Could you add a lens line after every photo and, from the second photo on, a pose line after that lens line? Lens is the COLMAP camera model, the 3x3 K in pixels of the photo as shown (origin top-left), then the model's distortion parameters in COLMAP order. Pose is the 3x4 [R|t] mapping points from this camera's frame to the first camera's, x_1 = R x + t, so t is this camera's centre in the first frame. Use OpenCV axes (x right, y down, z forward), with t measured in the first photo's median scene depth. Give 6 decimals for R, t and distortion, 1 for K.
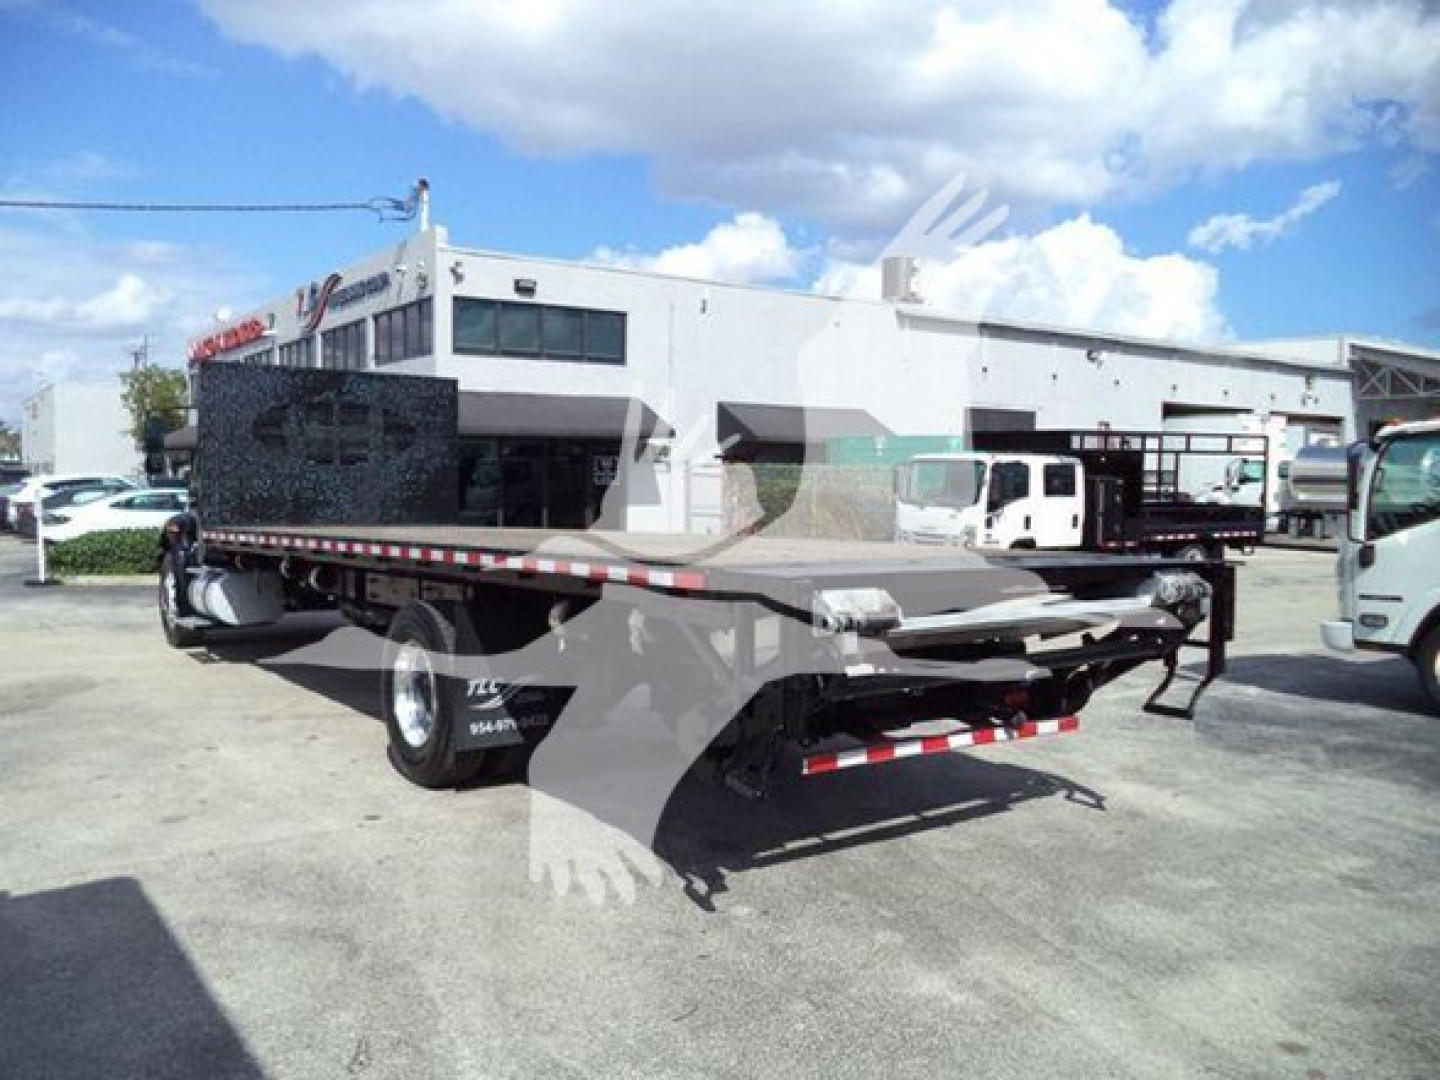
lens RADIAL K [[1186.8, 0, 721.0], [0, 1186.8, 553.9], [0, 0, 1]] dist [-0.021837, 0.017062]
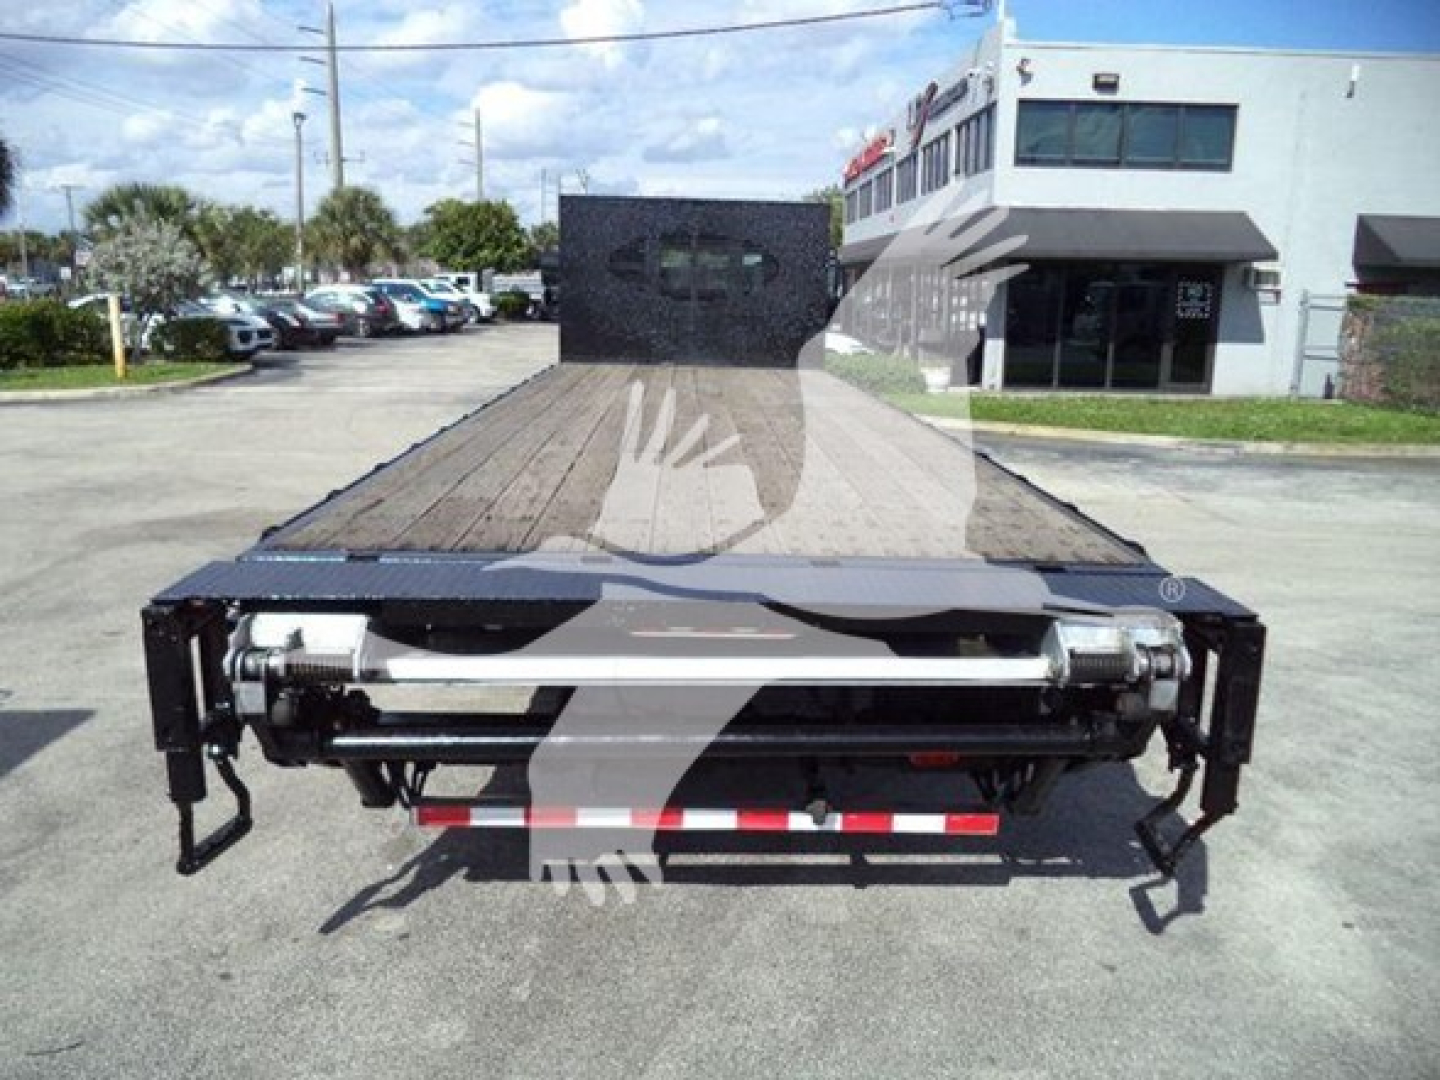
lens RADIAL K [[1186.8, 0, 727.1], [0, 1186.8, 534.1], [0, 0, 1]] dist [-0.021837, 0.017062]
pose [[0.828449, 0.126876, -0.545504, 0.117067], [-0.052503, 0.987307, 0.149897, -0.015493], [0.557598, -0.095541, 0.824595, 0.108105]]
